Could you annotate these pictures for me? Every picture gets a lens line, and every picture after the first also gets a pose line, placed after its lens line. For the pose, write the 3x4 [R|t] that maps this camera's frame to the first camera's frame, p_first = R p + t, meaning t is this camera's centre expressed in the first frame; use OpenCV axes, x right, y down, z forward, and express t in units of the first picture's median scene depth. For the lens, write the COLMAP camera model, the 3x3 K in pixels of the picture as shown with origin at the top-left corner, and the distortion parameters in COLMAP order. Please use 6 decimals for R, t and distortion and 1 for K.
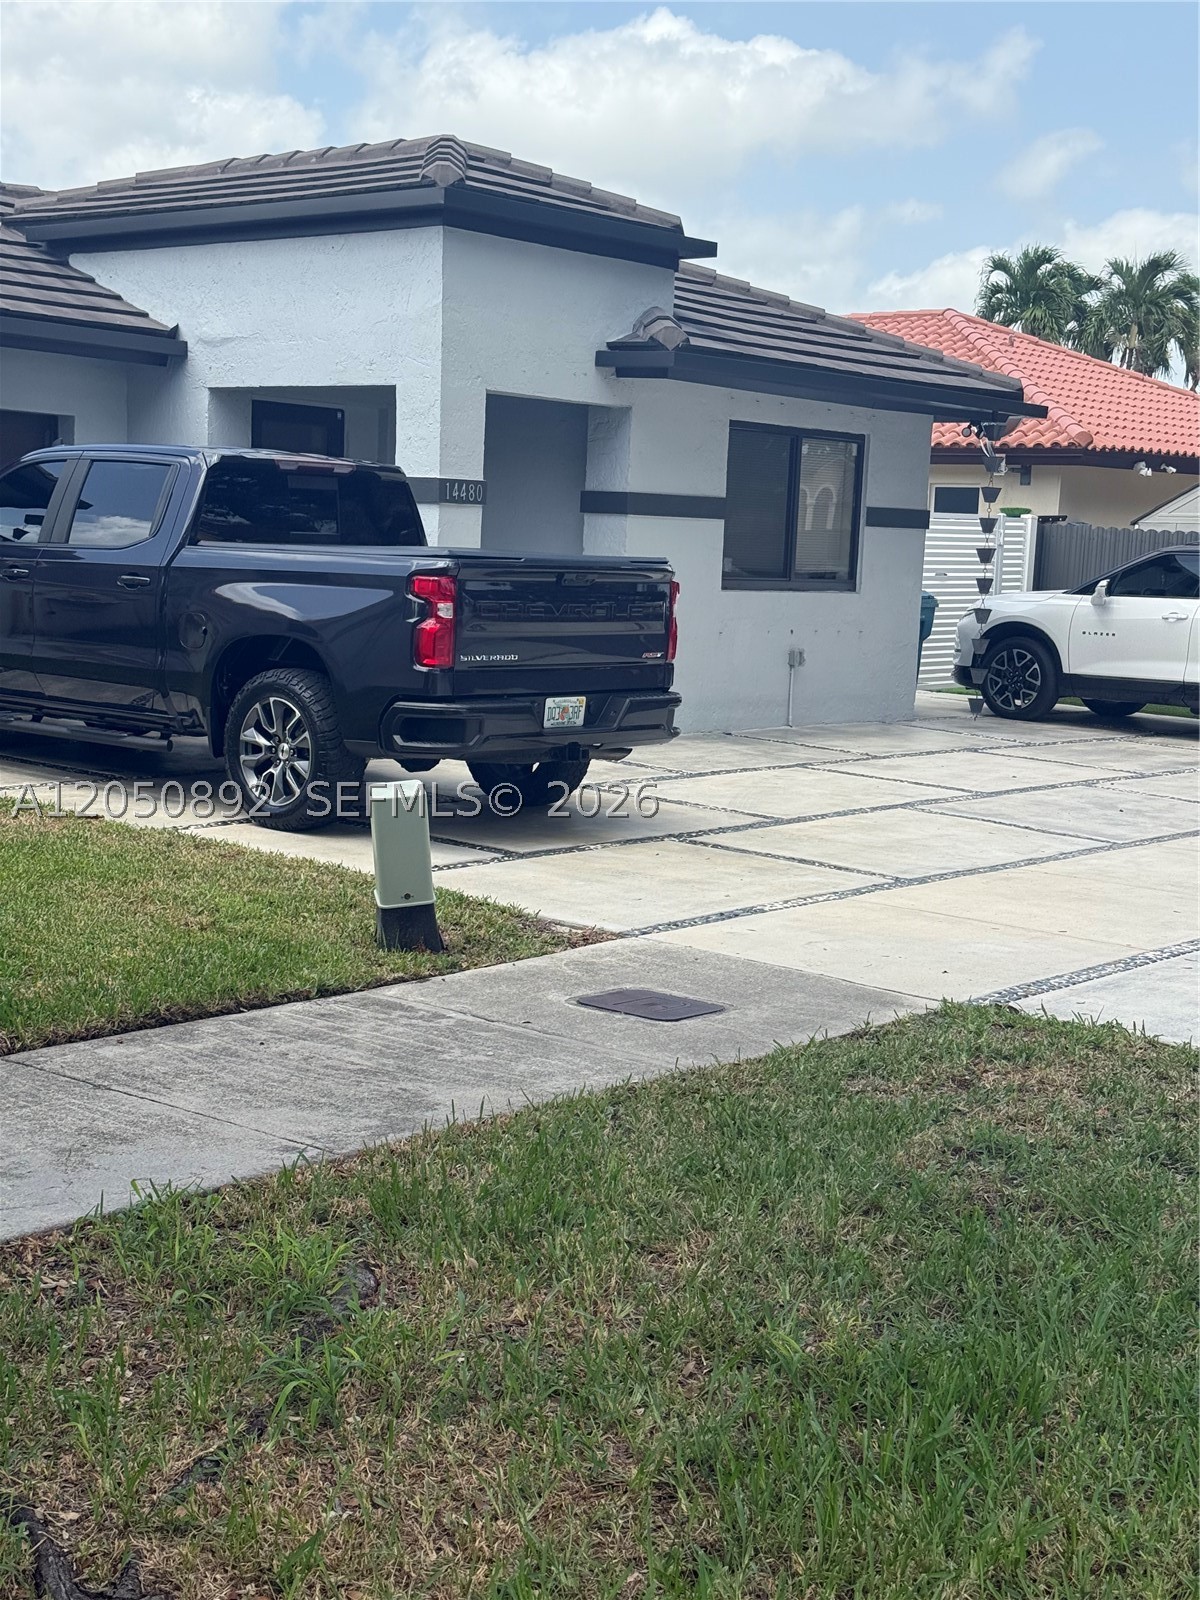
lens RADIAL K [[2205.1, 0, 602.1], [0, 2205.1, 815.4], [0, 0, 1]] dist [0.134240, 0.000000]
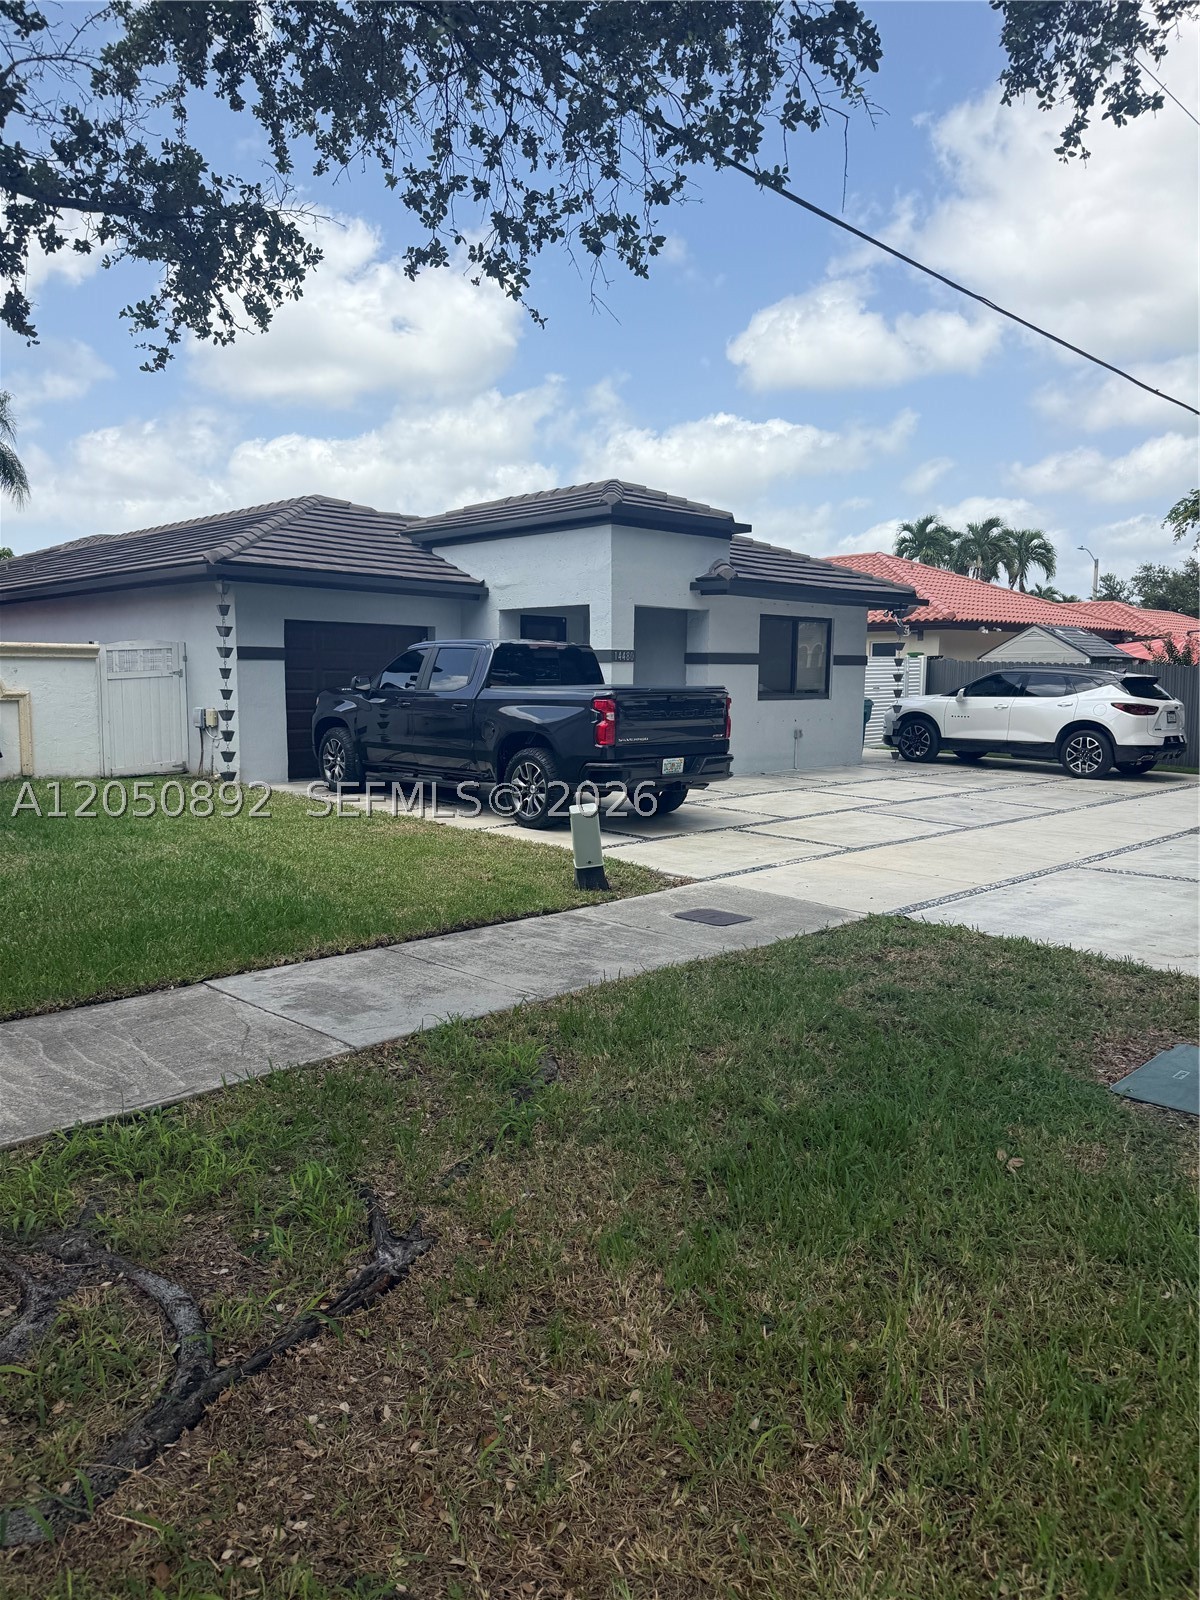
lens RADIAL K [[1100.3, 0, 595.8], [0, 1100.3, 797.1], [0, 0, 1]] dist [0.108753, -0.088486]
pose [[0.994214, -0.022268, -0.105087, 0.016407], [0.020619, 0.999647, -0.016755, -0.003916], [0.105423, 0.014491, 0.994322, 0.017227]]
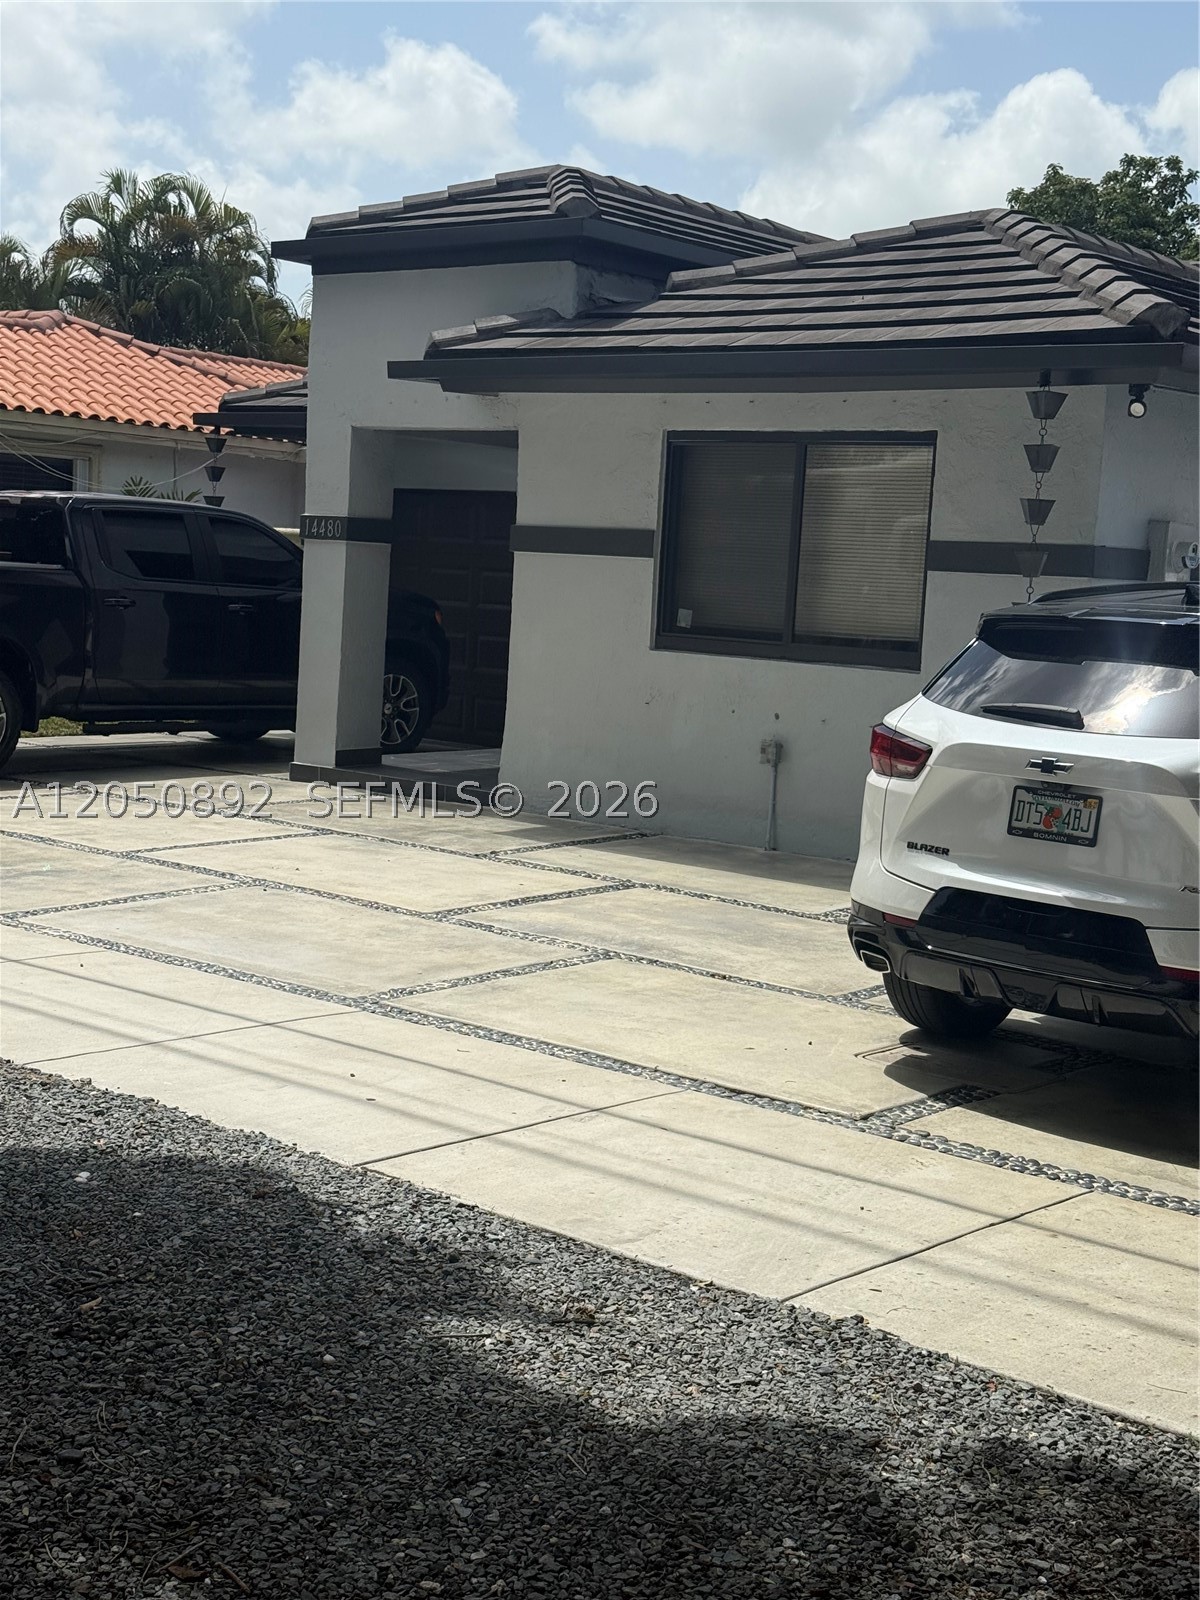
lens RADIAL K [[2205.1, 0, 610.0], [0, 2205.1, 789.3], [0, 0, 1]] dist [0.134240, 0.000000]
pose [[0.014944, 0.055189, -0.998364, 1.169641], [-0.180886, 0.982150, 0.051585, -0.127565], [0.983391, 0.179819, 0.024660, 1.371324]]
